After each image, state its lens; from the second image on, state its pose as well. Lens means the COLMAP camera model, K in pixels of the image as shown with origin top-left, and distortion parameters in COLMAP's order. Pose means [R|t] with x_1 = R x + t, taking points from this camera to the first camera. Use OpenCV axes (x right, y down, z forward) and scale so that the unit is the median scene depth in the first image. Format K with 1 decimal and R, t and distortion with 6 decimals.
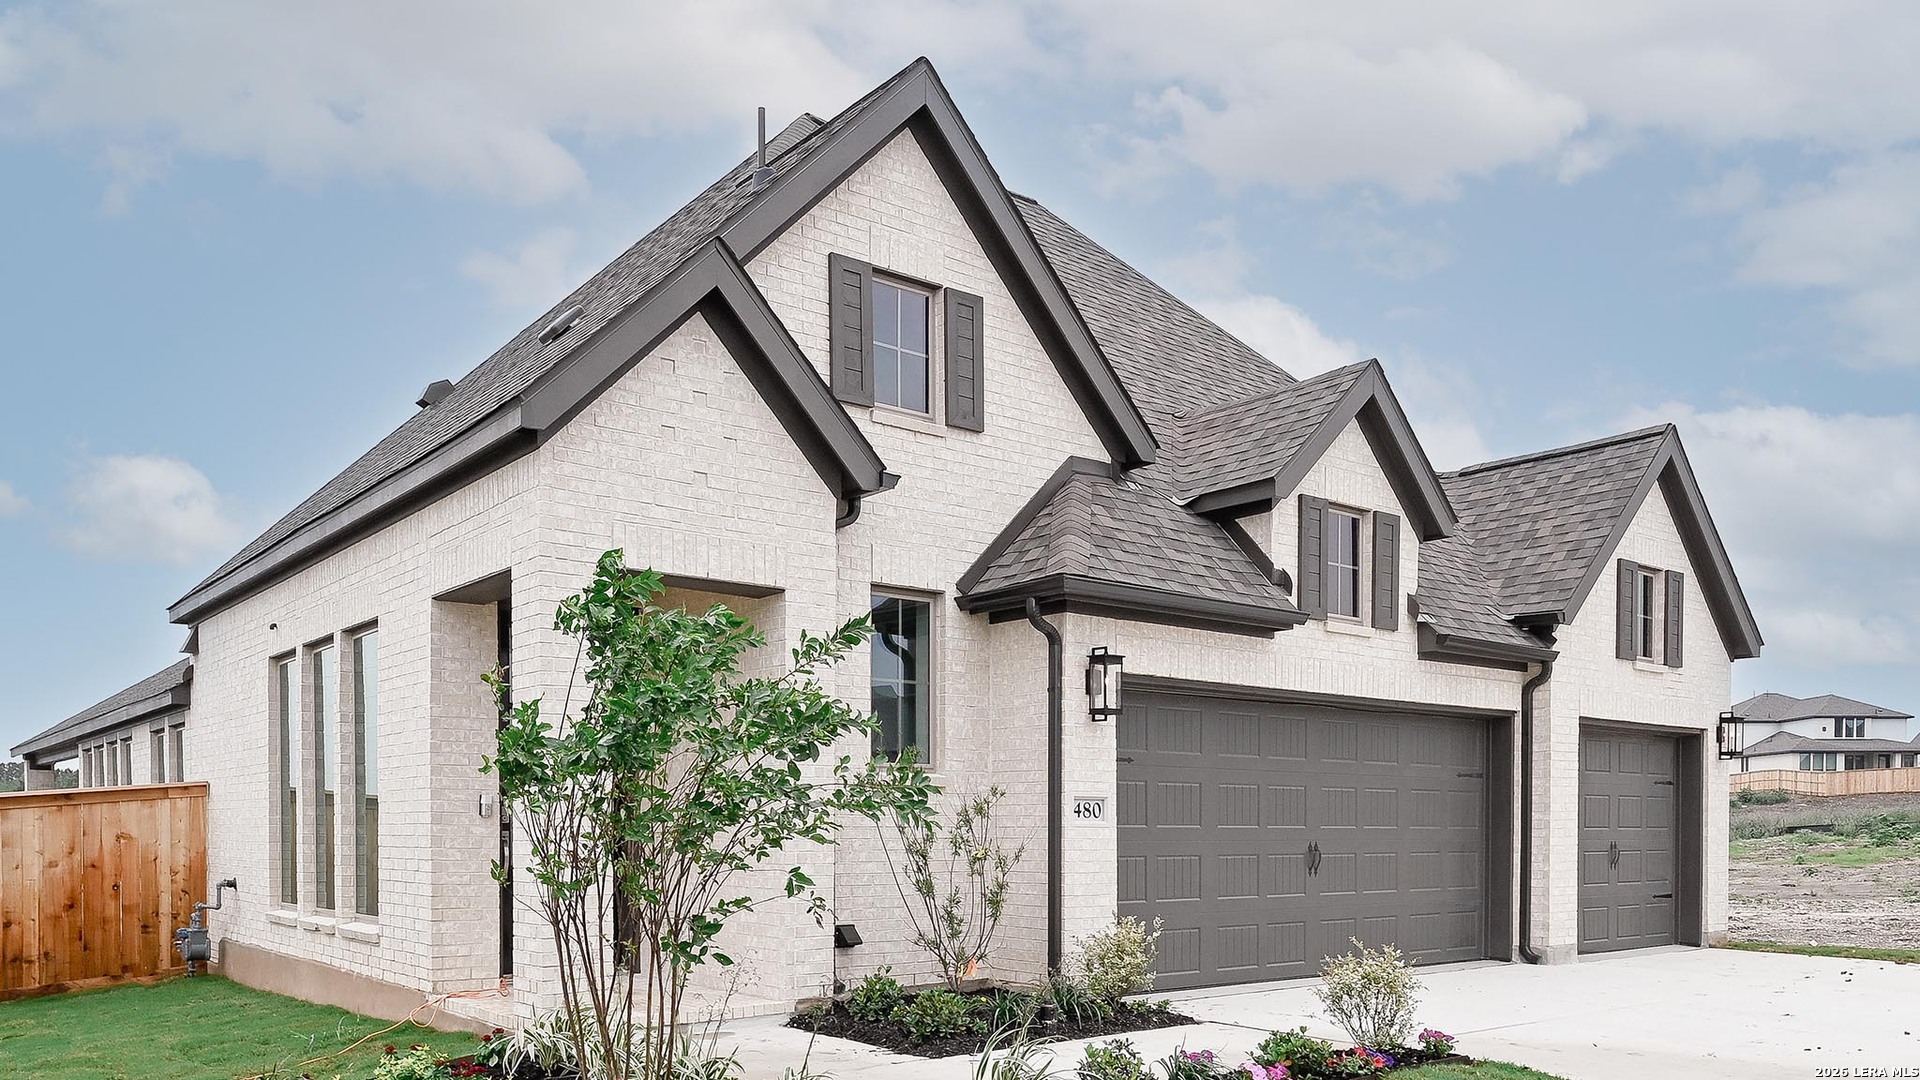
lens RADIAL K [[869.5, 0, 959.4], [0, 869.5, 597.2], [0, 0, 1]] dist [0.001466, 0.000106]
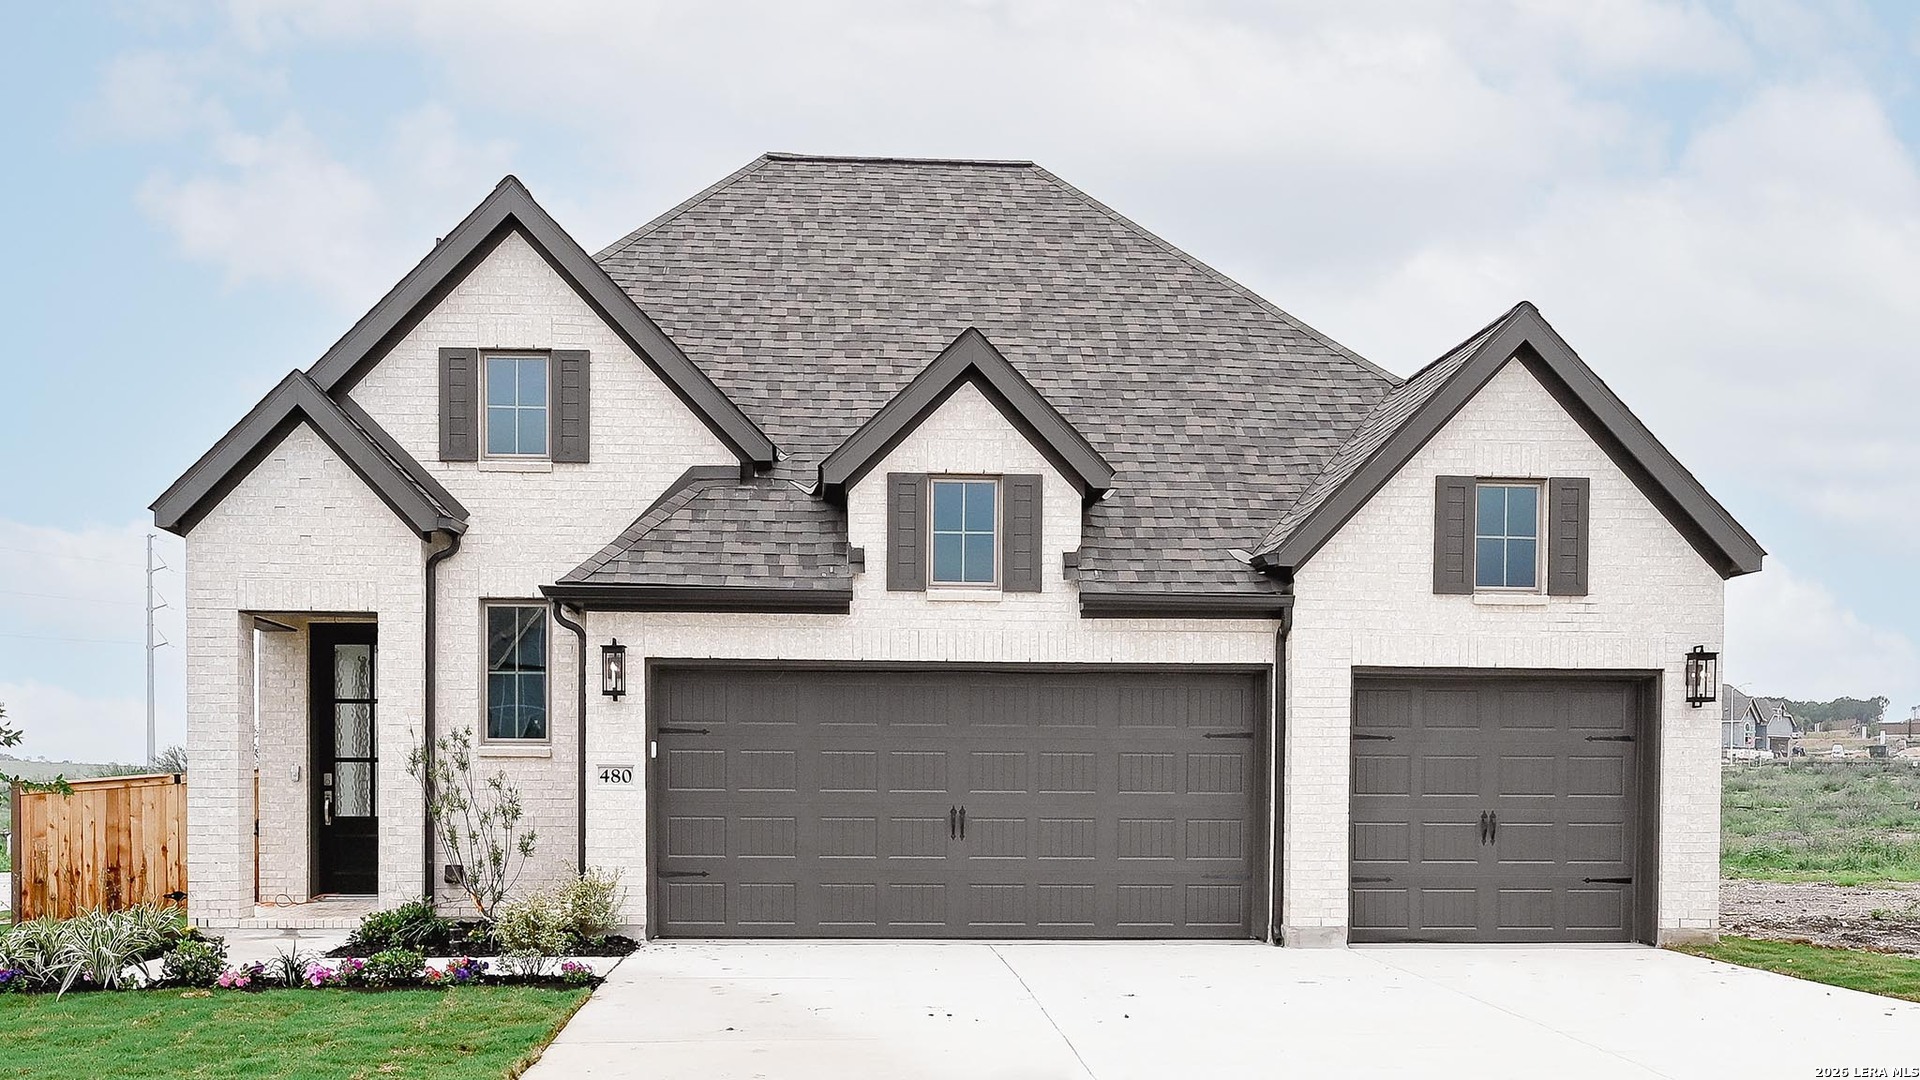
lens RADIAL K [[892.5, 0, 960.0], [0, 892.5, 540.0], [0, 0, 1]] dist [-0.000687, -0.000191]
pose [[0.927596, -0.096634, -0.360870, 0.794148], [0.091236, 0.995315, -0.032008, 0.004185], [0.362272, -0.003234, 0.932067, 0.025582]]
